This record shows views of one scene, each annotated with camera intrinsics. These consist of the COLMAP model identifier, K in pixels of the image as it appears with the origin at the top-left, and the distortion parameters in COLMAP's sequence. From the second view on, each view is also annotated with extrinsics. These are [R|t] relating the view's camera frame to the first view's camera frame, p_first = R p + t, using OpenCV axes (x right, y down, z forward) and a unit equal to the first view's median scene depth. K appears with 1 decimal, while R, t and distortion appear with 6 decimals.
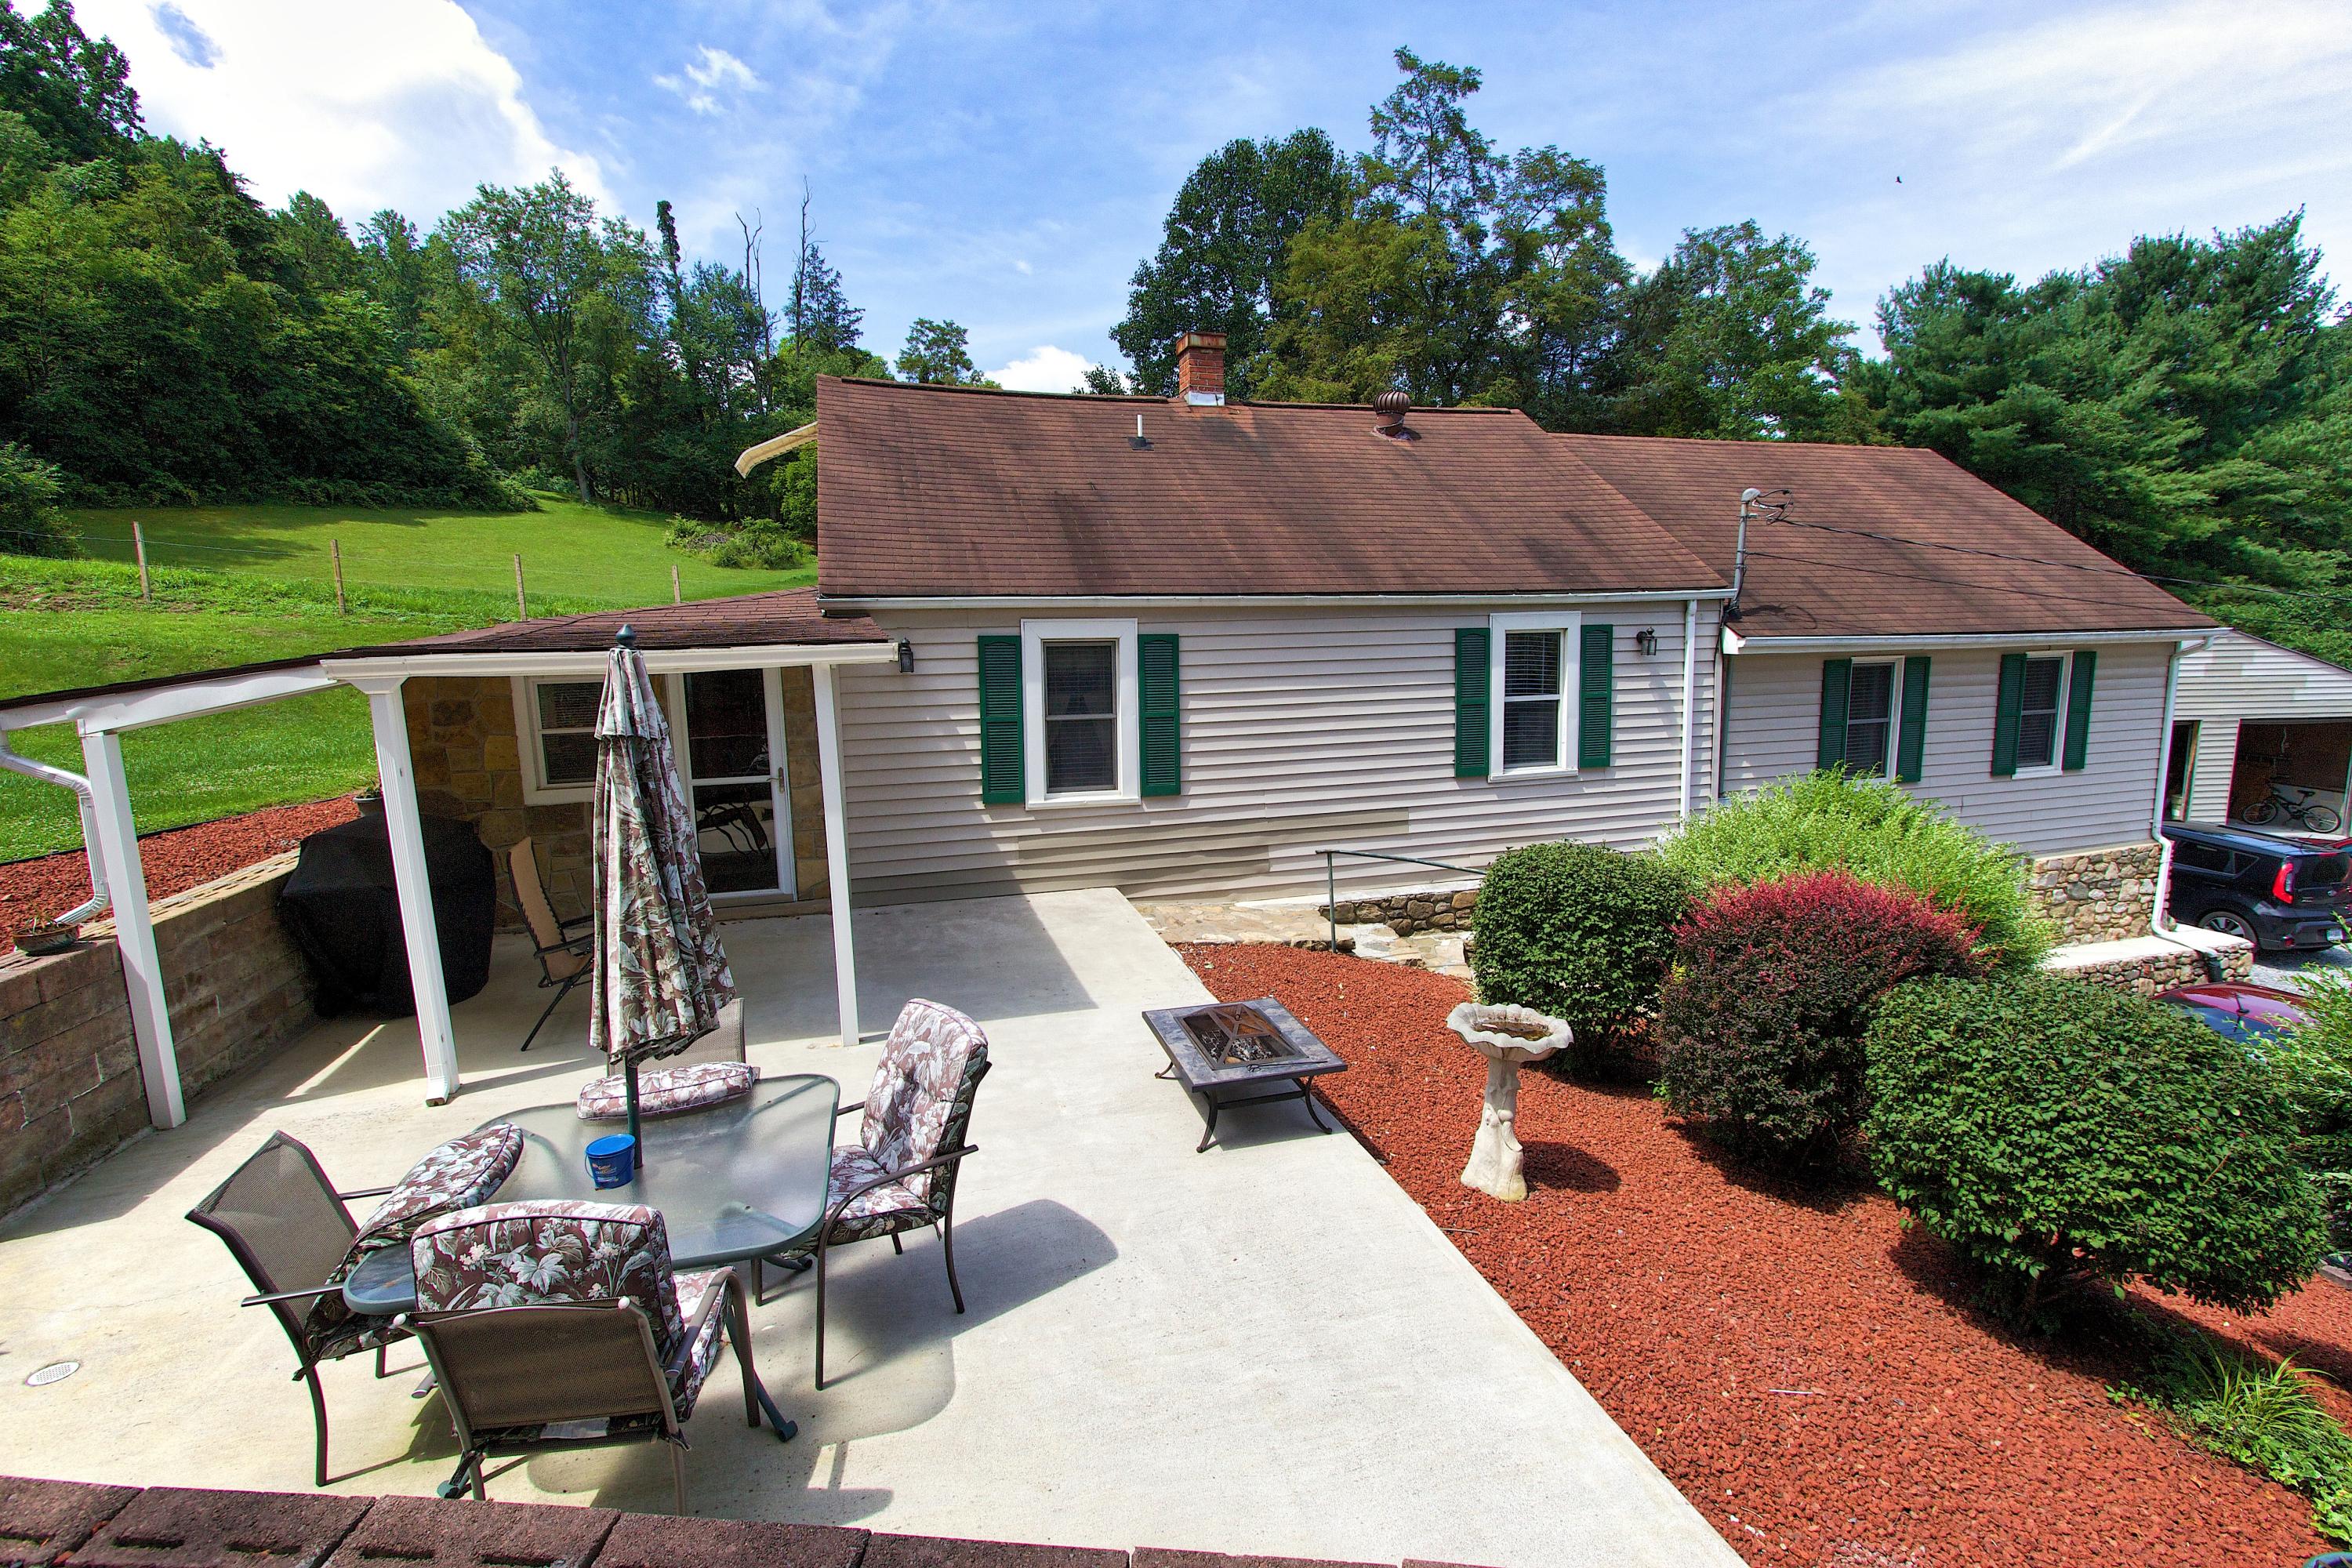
lens RADIAL K [[1088.4, 0, 1180.5], [0, 1088.4, 789.5], [0, 0, 1]] dist [-0.019919, 0.004398]
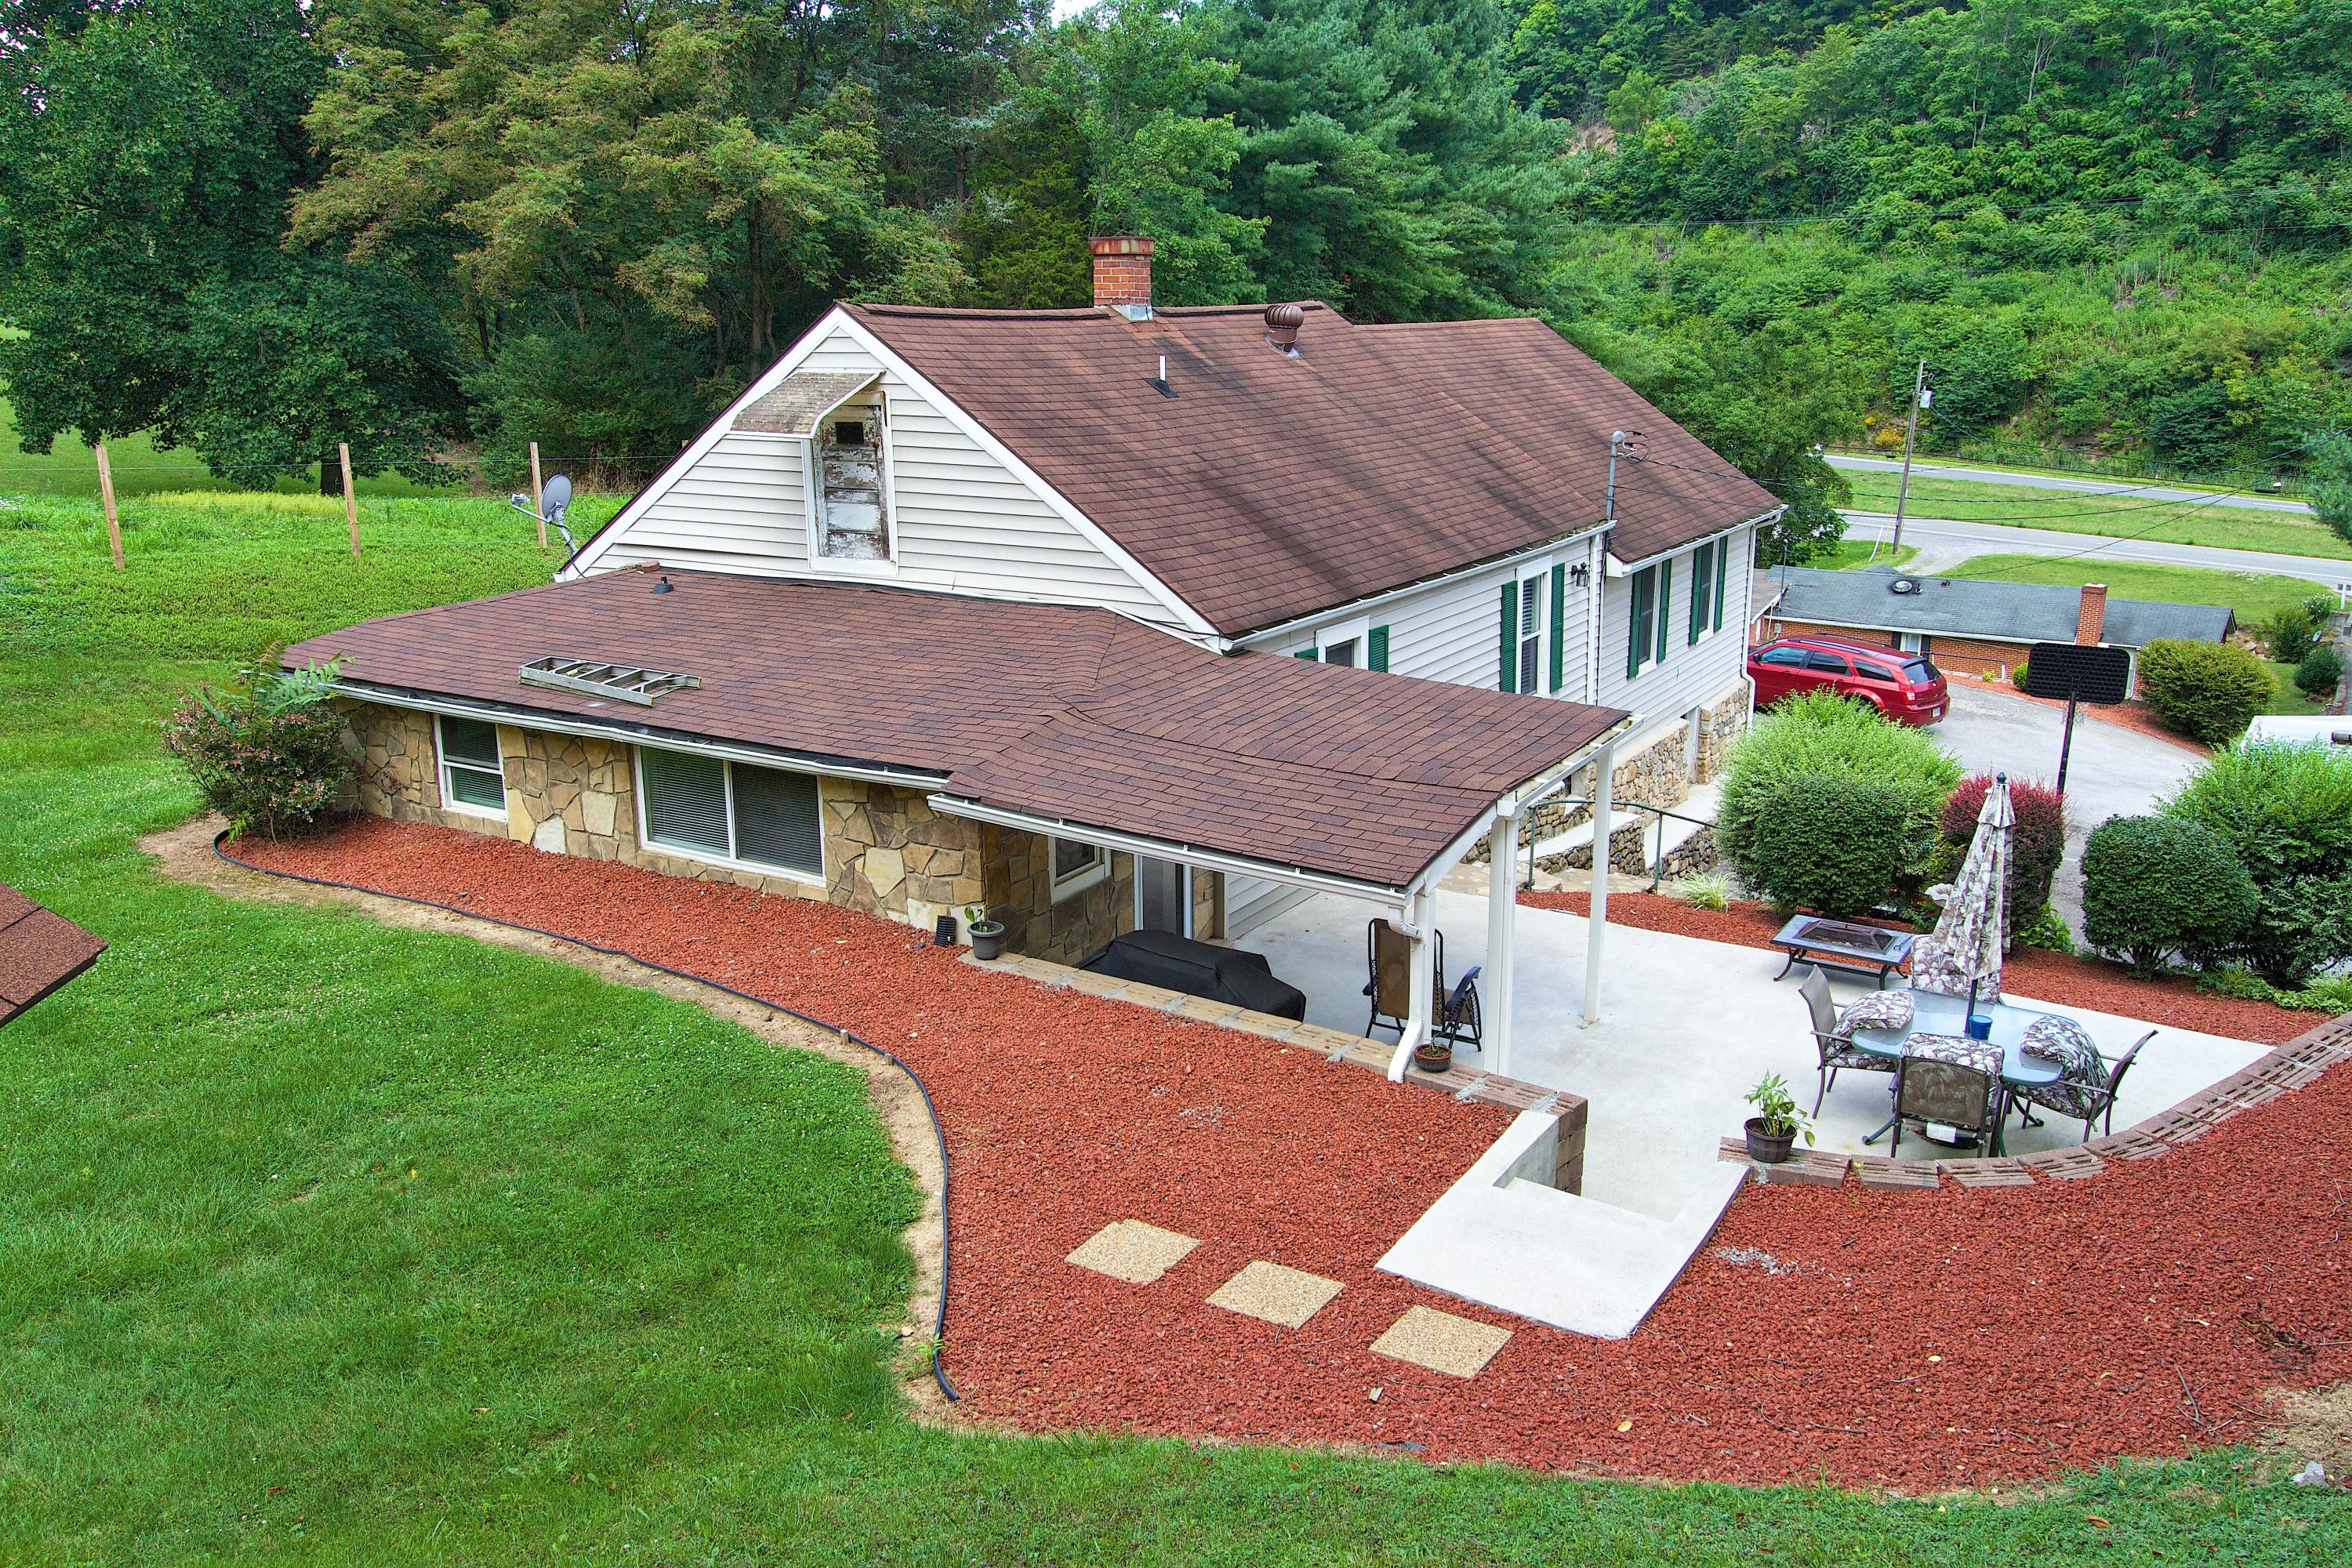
lens RADIAL K [[1823.5, 0, 1176.0], [0, 1823.5, 784.0], [0, 0, 1]] dist [0.004446, 0.001123]
pose [[0.751605, -0.157023, 0.640651, -0.942441], [0.089793, 0.986567, 0.136462, -0.180993], [-0.653473, -0.045039, 0.755609, -0.142583]]
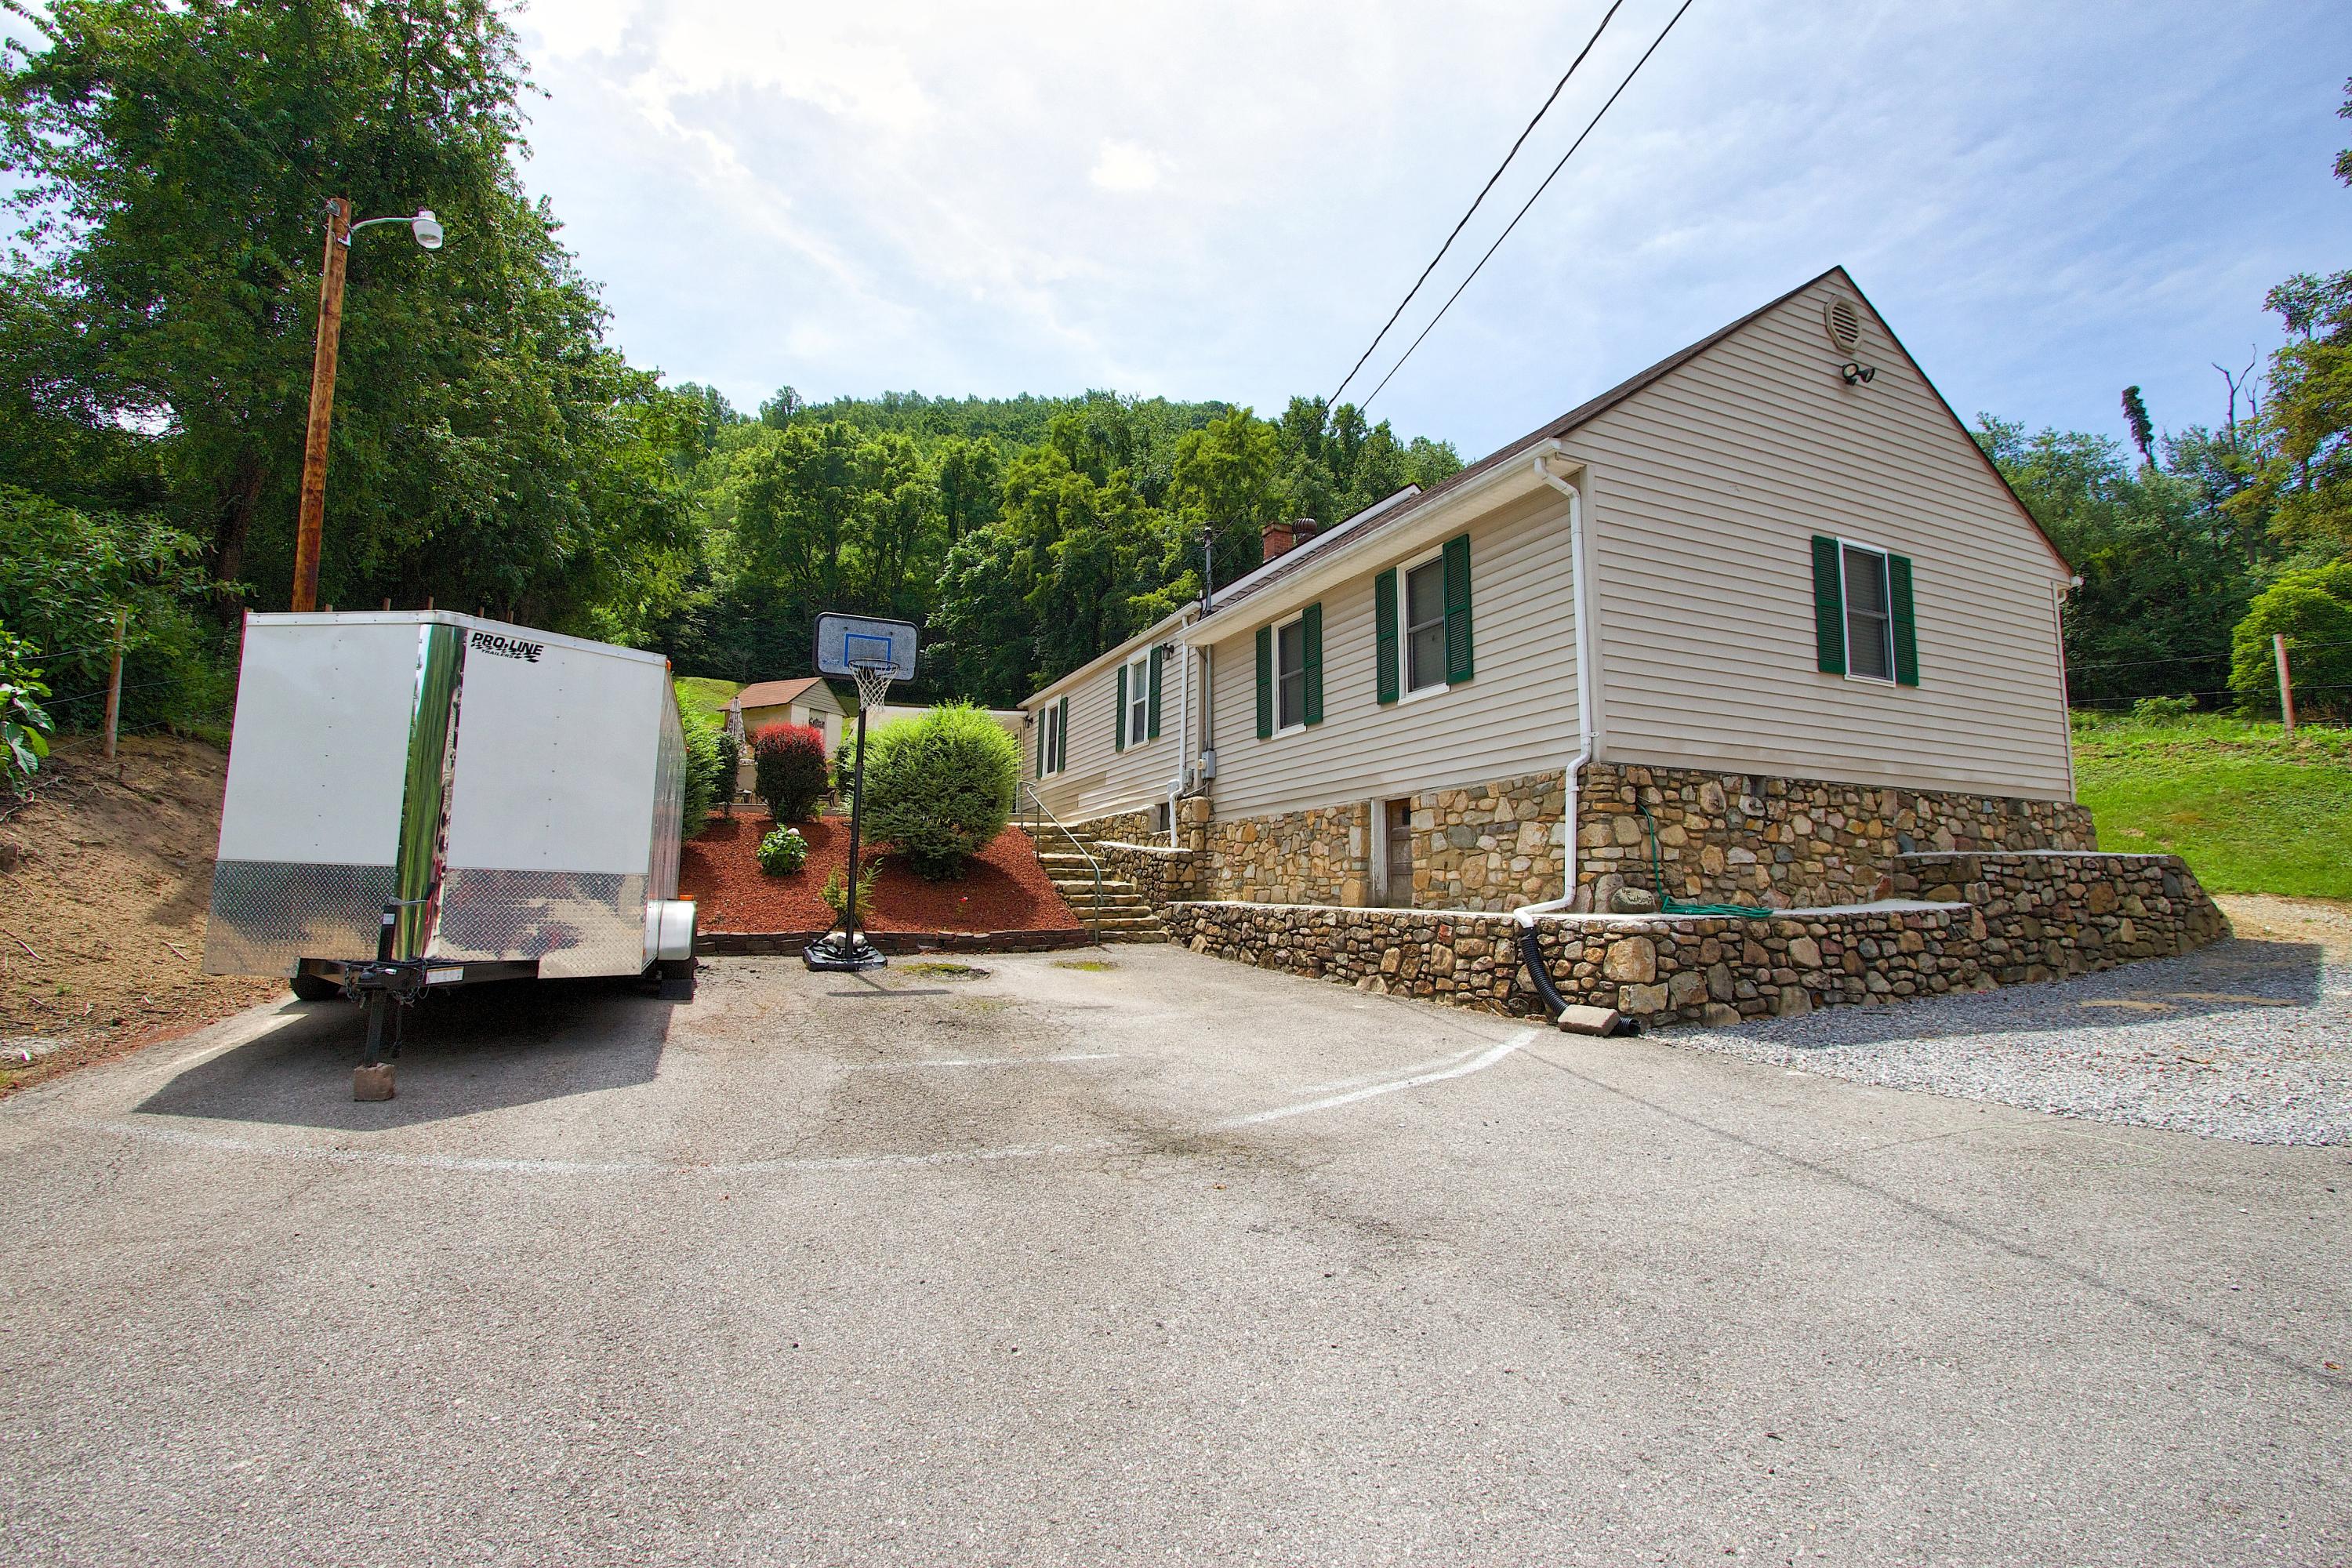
lens RADIAL K [[1088.4, 0, 1180.5], [0, 1088.4, 789.5], [0, 0, 1]] dist [-0.019919, 0.004398]
pose [[0.148002, -0.089044, -0.984970, 1.569817], [-0.157691, 0.981072, -0.112387, 0.179938], [0.976334, 0.171954, 0.131159, 0.703862]]
